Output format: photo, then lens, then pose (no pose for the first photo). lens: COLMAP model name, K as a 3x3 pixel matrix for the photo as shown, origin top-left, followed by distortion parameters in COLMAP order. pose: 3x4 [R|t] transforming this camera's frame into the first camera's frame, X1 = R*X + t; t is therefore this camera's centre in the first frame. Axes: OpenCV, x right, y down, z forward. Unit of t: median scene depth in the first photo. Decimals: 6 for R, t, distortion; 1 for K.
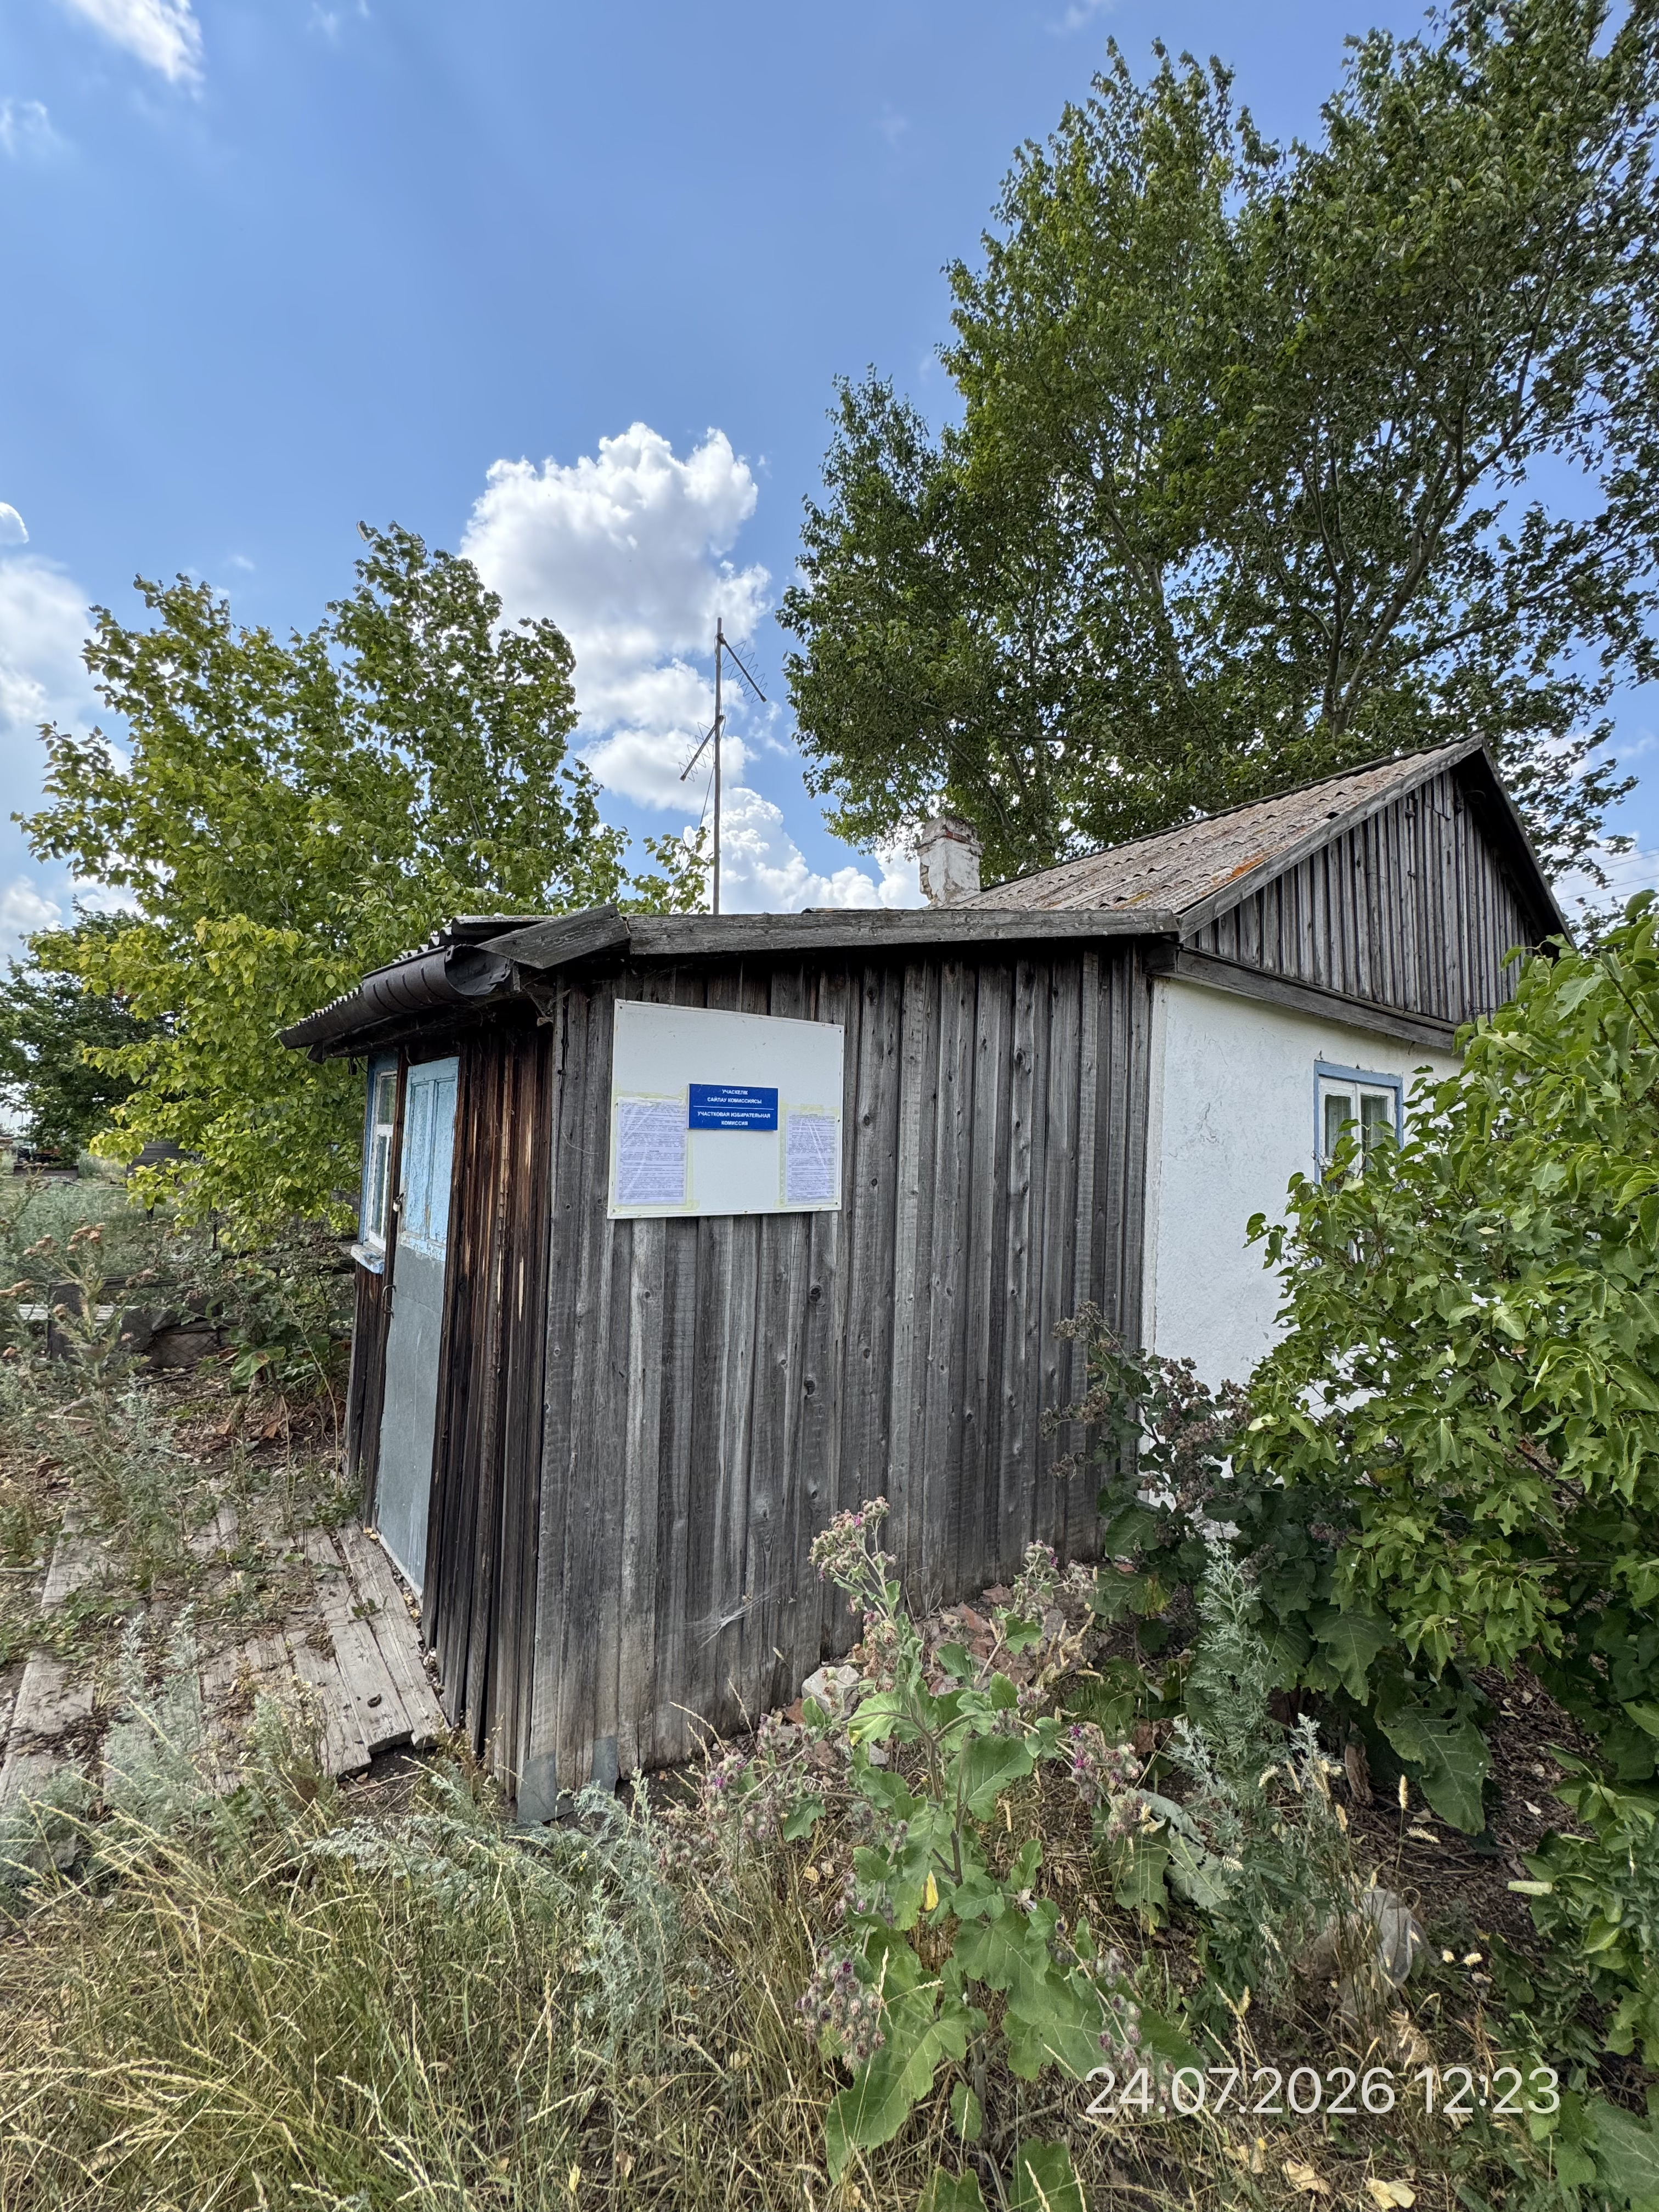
lens RADIAL K [[884.3, 0, 829.5], [0, 884.3, 1106.0], [0, 0, 1]] dist [0.001247, 0.000301]
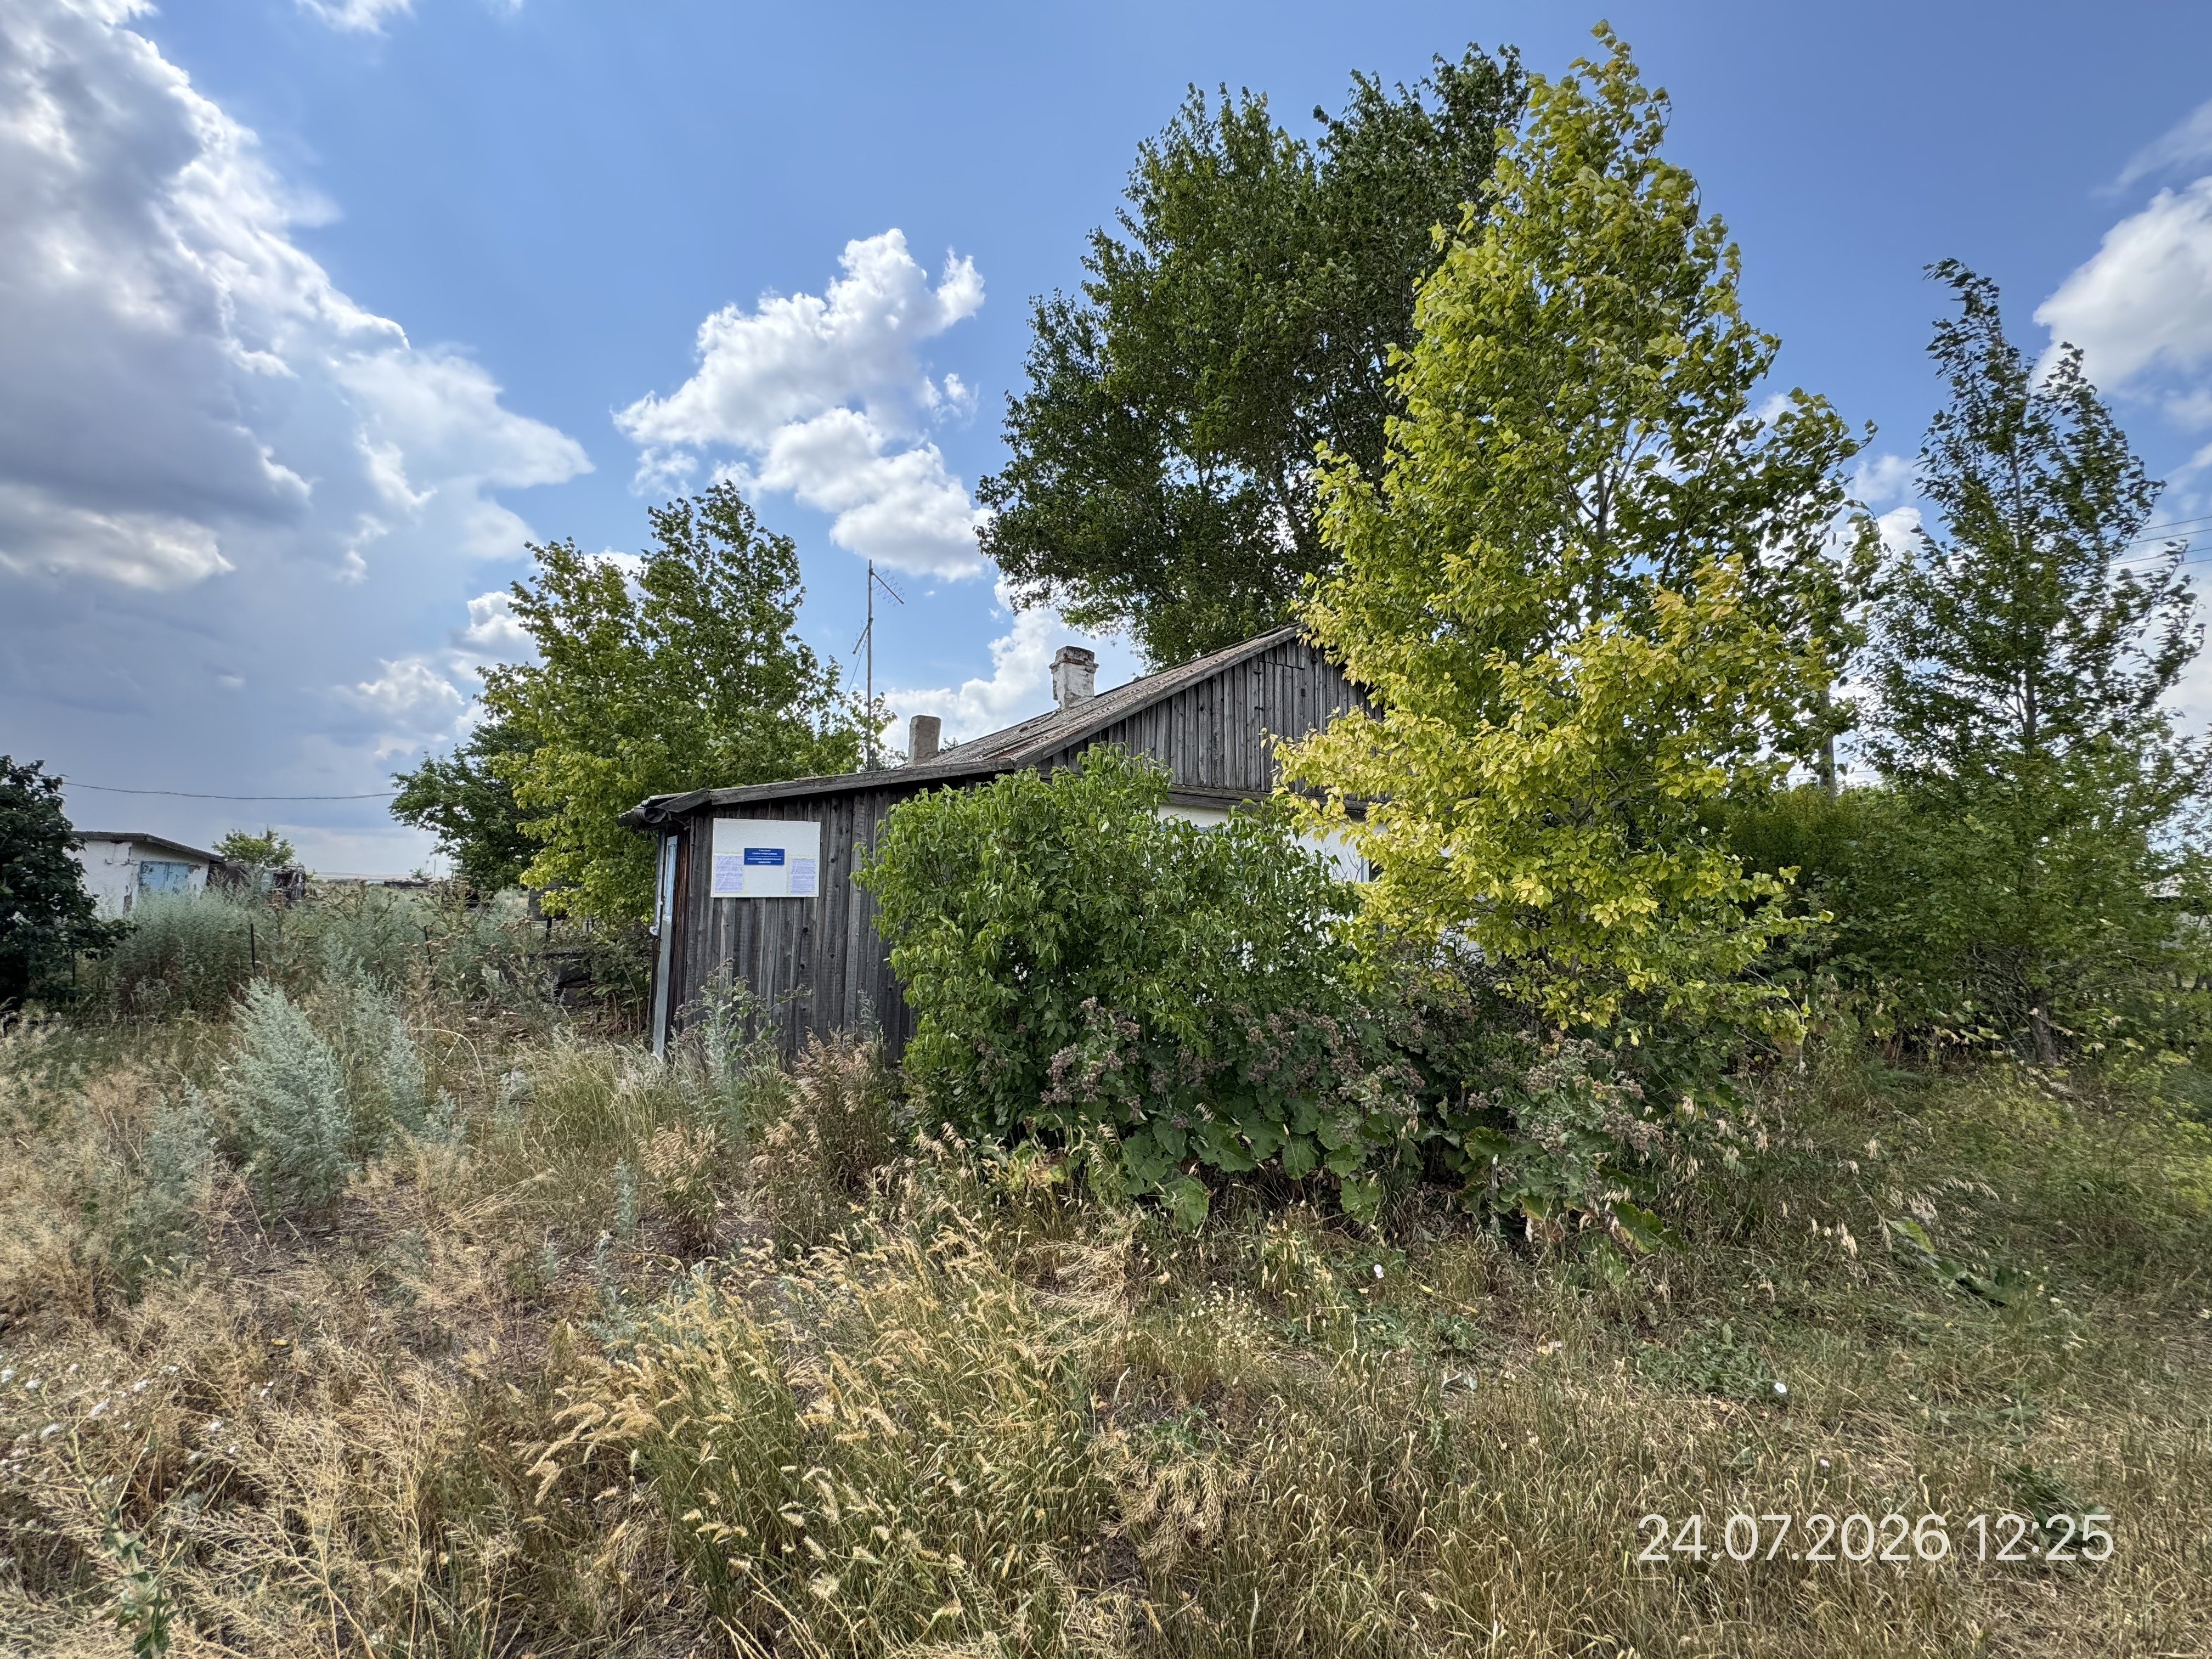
lens RADIAL K [[884.3, 0, 1106.0], [0, 884.3, 829.5], [0, 0, 1]] dist [0.001247, 0.000301]
pose [[0.995879, -0.014710, -0.089491, 2.467199], [0.013594, 0.999822, -0.013066, -0.065659], [0.089667, 0.011796, 0.995902, -3.316769]]
